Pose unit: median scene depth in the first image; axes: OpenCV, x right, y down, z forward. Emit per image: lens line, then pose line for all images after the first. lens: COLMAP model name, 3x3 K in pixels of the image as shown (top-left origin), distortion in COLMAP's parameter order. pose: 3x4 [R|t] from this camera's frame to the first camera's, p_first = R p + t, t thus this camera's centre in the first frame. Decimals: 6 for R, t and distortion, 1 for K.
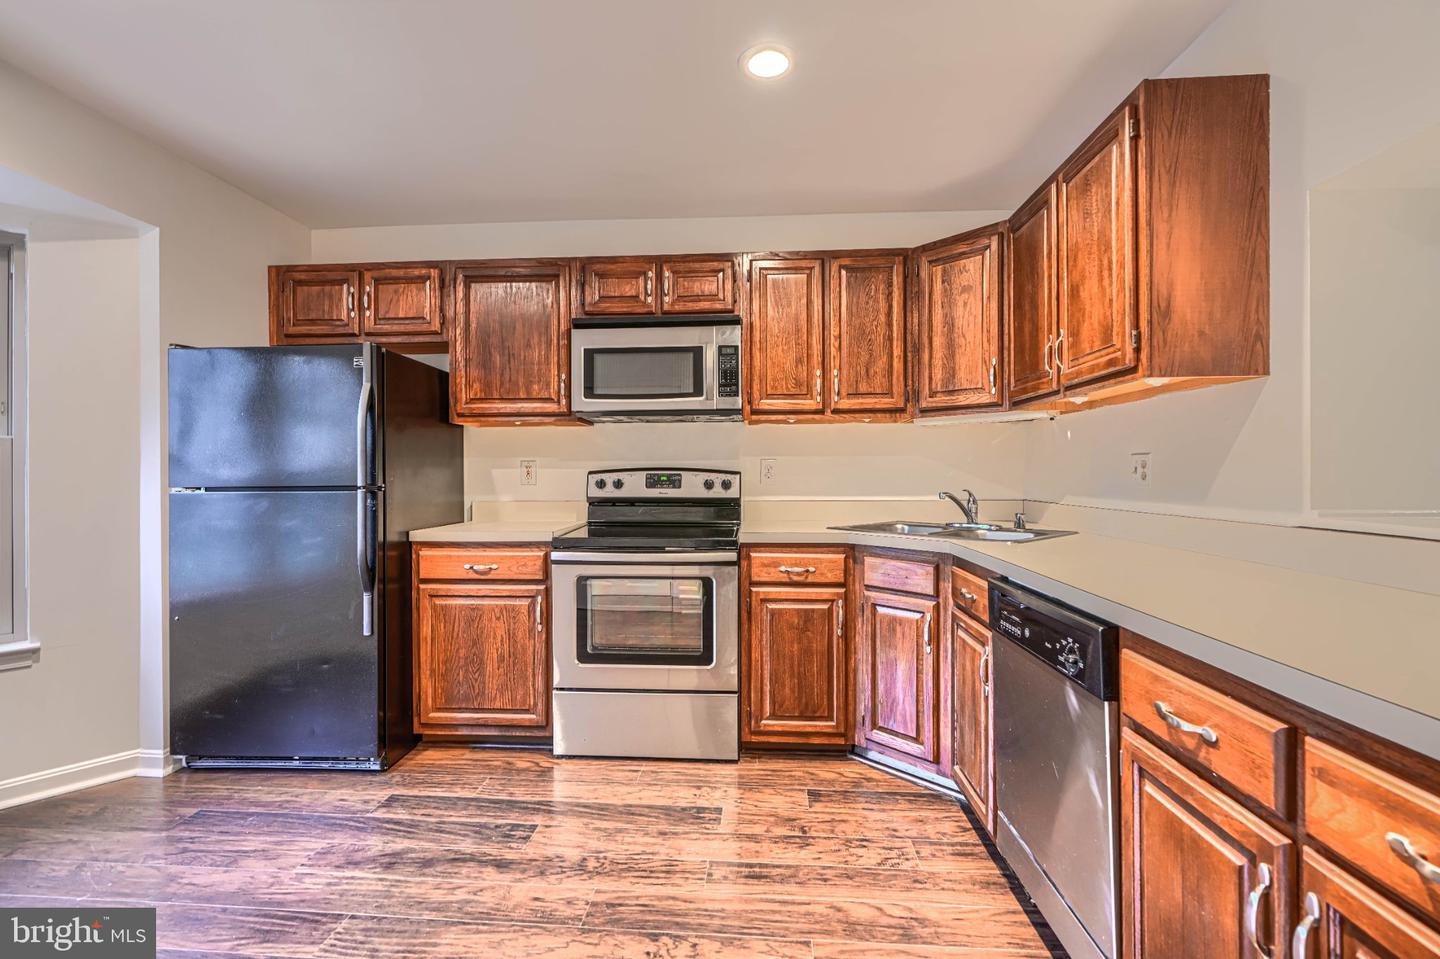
lens RADIAL K [[642.5, 0, 747.9], [0, 642.5, 485.6], [0, 0, 1]] dist [0.001335, 0.000197]
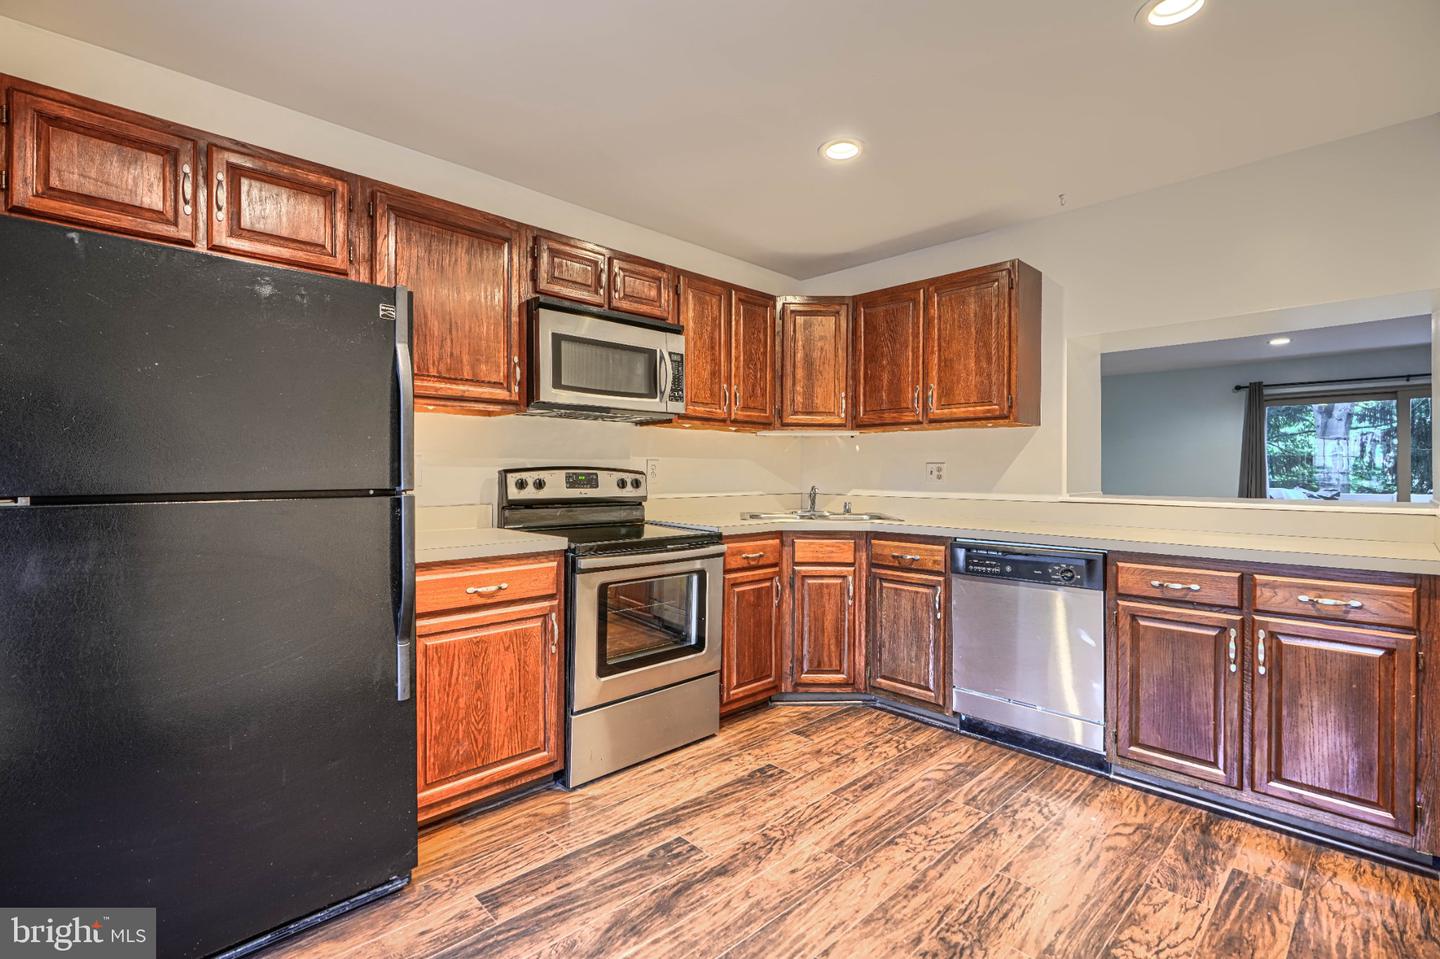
lens RADIAL K [[638.0, 0, 711.1], [0, 638.0, 481.8], [0, 0, 1]] dist [0.000418, 0.000527]
pose [[0.683621, -0.006295, 0.729810, -0.827634], [0.006511, 0.999976, 0.002526, -0.007412], [-0.729808, 0.003025, 0.683645, 0.256019]]
